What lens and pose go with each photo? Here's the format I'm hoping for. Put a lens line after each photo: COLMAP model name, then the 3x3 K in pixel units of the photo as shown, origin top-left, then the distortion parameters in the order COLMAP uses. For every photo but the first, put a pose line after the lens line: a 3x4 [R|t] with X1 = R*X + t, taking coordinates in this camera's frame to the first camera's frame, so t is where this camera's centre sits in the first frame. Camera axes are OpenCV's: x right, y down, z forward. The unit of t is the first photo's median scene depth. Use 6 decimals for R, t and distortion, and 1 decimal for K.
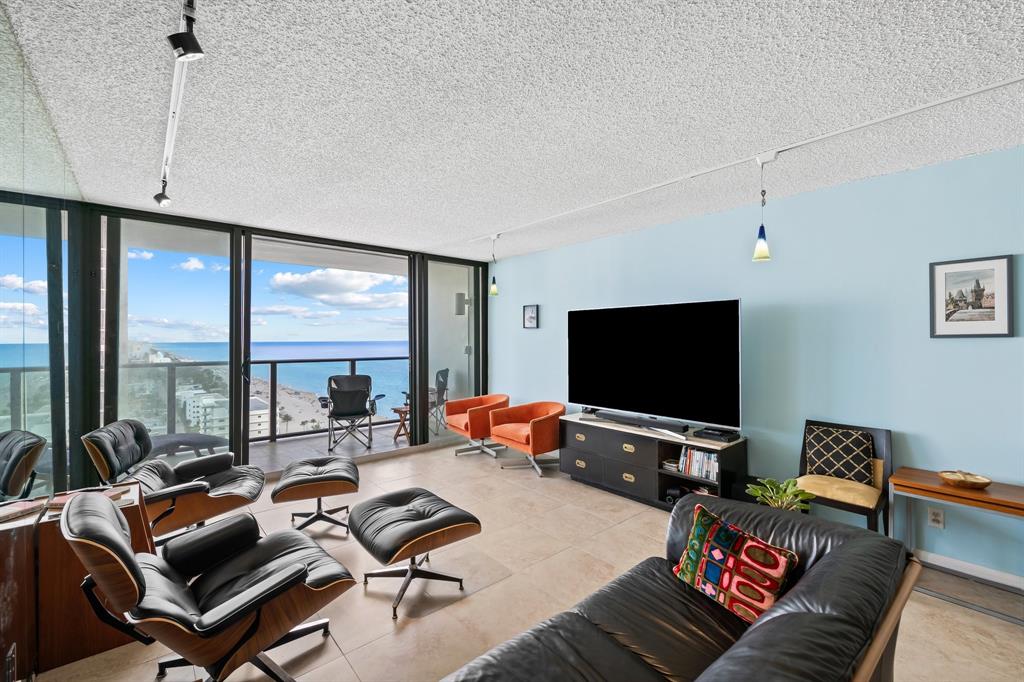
lens RADIAL K [[417.4, 0, 512.0], [0, 417.4, 341.0], [0, 0, 1]] dist [-0.000988, -0.000732]
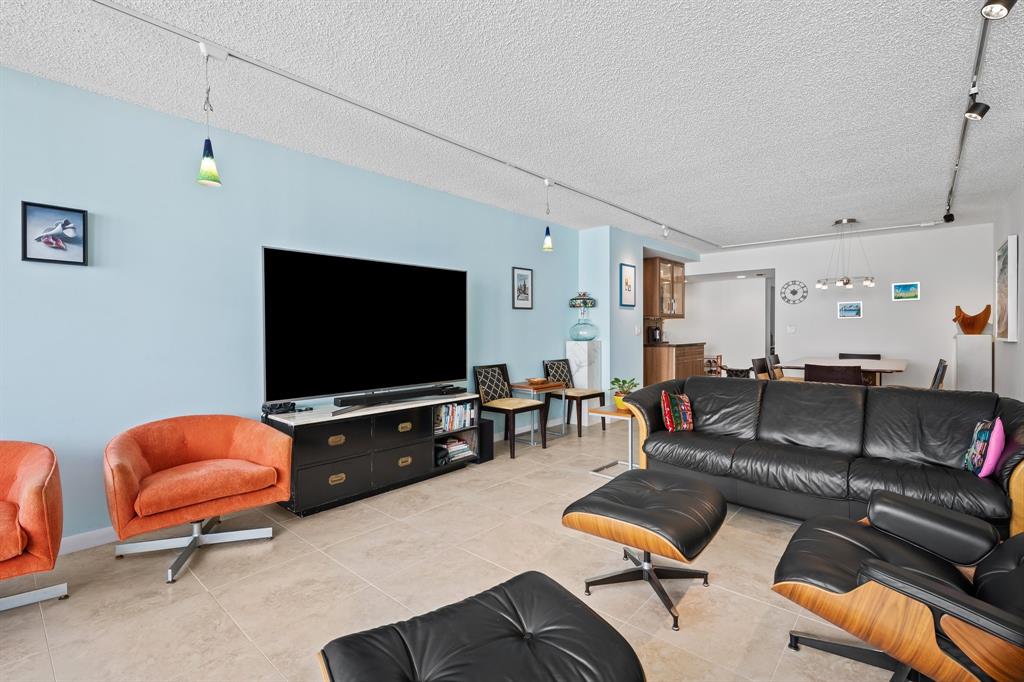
lens RADIAL K [[459.1, 0, 514.7], [0, 459.1, 335.5], [0, 0, 1]] dist [0.000367, -0.000196]
pose [[-0.125721, -0.018499, 0.991893, -0.699714], [0.003601, 0.999811, 0.019103, 0.051375], [-0.992059, 0.005973, -0.125631, 0.911767]]
